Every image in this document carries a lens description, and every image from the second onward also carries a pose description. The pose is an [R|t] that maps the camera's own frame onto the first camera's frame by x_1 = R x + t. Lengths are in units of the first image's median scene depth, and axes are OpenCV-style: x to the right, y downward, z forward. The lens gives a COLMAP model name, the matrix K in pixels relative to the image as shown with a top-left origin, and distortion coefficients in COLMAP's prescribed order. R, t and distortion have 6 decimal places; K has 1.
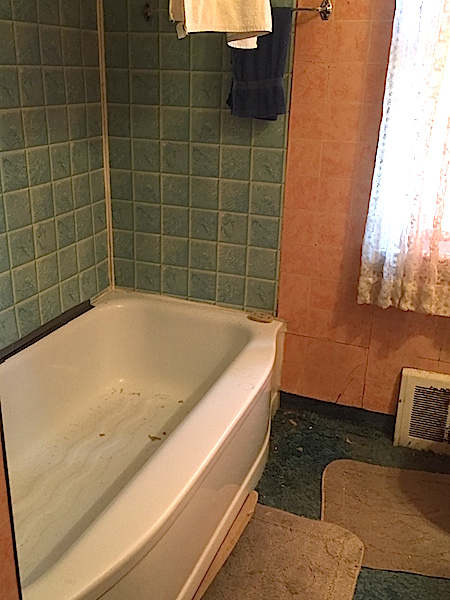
lens RADIAL K [[599.2, 0, 225.0], [0, 599.2, 300.0], [0, 0, 1]] dist [0.070761, -0.102521]
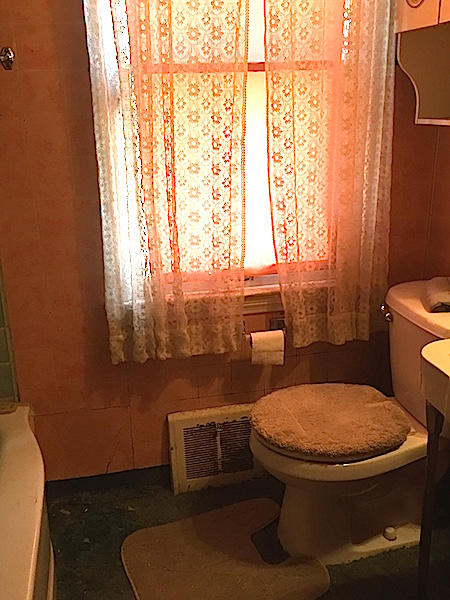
lens RADIAL K [[599.2, 0, 225.0], [0, 599.2, 300.0], [0, 0, 1]] dist [0.070761, -0.102521]
pose [[0.834940, -0.210439, 0.508518, -0.088519], [0.235474, 0.971757, 0.015514, -0.065653], [-0.497420, 0.106789, 0.860912, 0.099965]]
